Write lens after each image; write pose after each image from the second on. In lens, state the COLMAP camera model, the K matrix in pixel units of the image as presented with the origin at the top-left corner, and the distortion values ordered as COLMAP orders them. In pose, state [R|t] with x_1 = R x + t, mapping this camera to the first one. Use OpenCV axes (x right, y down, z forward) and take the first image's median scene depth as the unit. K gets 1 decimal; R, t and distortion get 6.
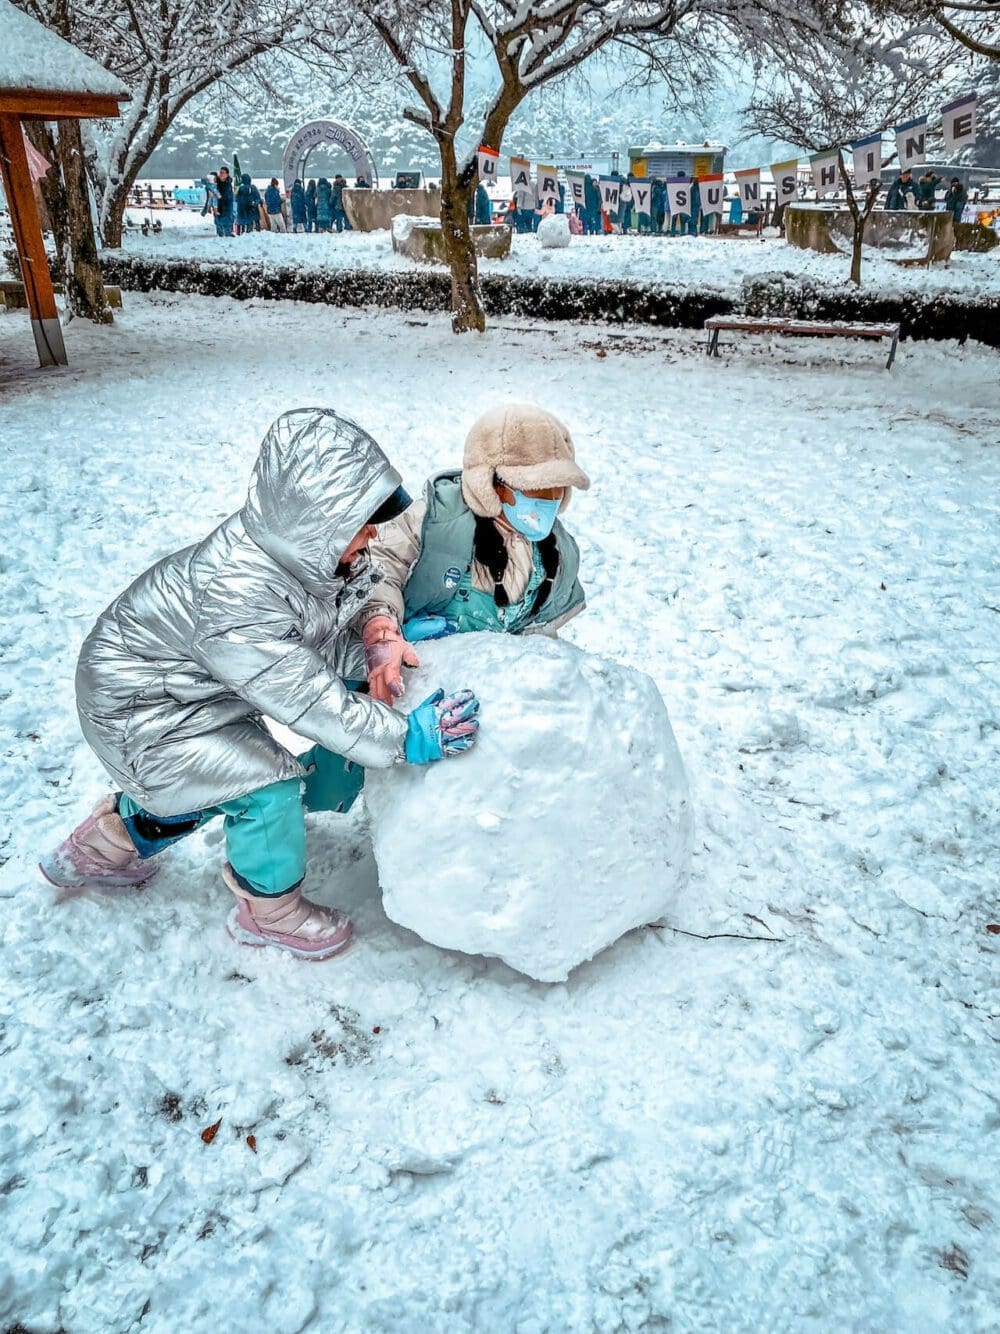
lens RADIAL K [[1035.8, 0, 507.4], [0, 1035.8, 662.5], [0, 0, 1]] dist [0.012565, 0.003908]
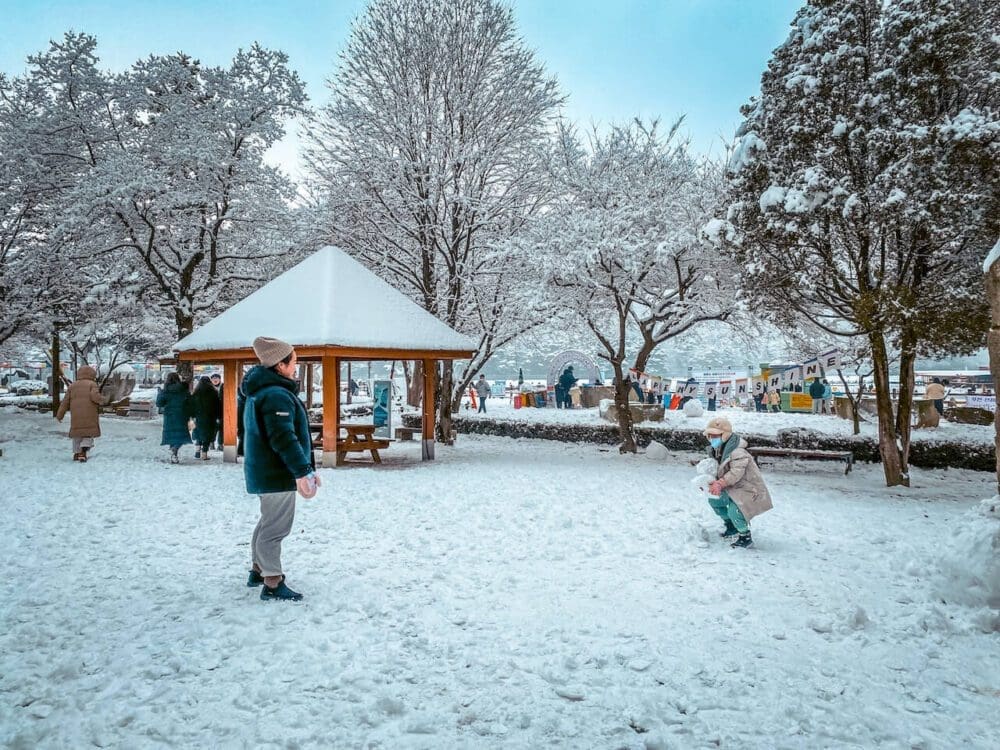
lens RADIAL K [[776.5, 0, 500.2], [0, 776.5, 376.1], [0, 0, 1]] dist [0.012565, 0.003908]
pose [[0.966681, -0.000938, -0.255984, 0.096289], [-0.108112, 0.904938, -0.411581, 0.159406], [0.232036, 0.425542, 0.874685, -0.353514]]
